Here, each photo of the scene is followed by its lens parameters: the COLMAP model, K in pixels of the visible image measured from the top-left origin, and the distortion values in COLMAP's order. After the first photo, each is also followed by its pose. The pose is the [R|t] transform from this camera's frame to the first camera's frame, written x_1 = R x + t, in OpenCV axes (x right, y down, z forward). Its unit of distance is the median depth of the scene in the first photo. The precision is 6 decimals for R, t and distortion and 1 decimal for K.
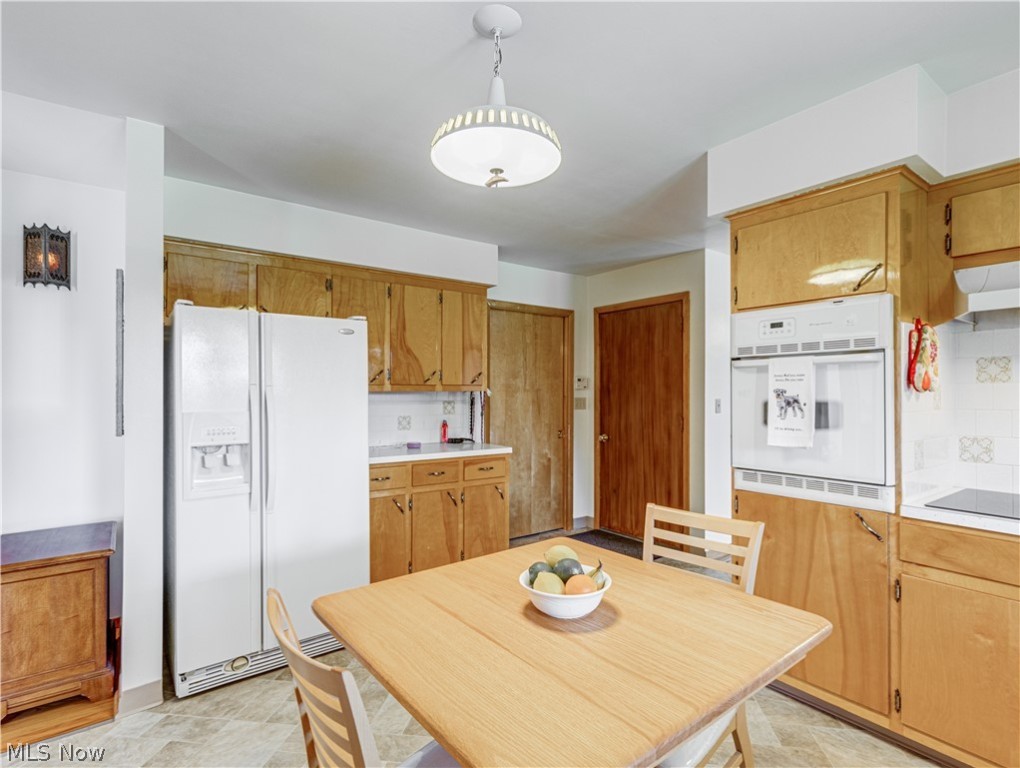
lens RADIAL K [[525.9, 0, 520.9], [0, 525.9, 383.4], [0, 0, 1]] dist [0.012942, -0.000247]
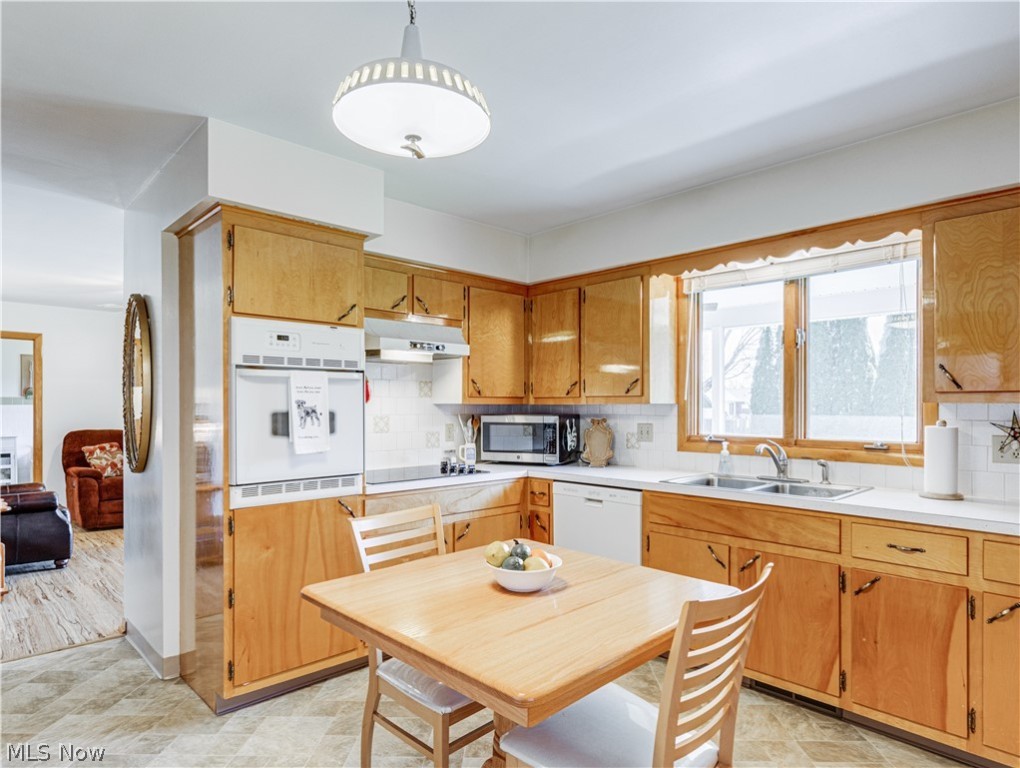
lens RADIAL K [[593.6, 0, 520.3], [0, 593.6, 393.3], [0, 0, 1]] dist [0.009856, 0.000900]
pose [[-0.105590, 0.016586, 0.994271, -0.761783], [-0.020143, 0.999620, -0.018814, 0.010849], [-0.994206, -0.022014, -0.105216, 0.702129]]
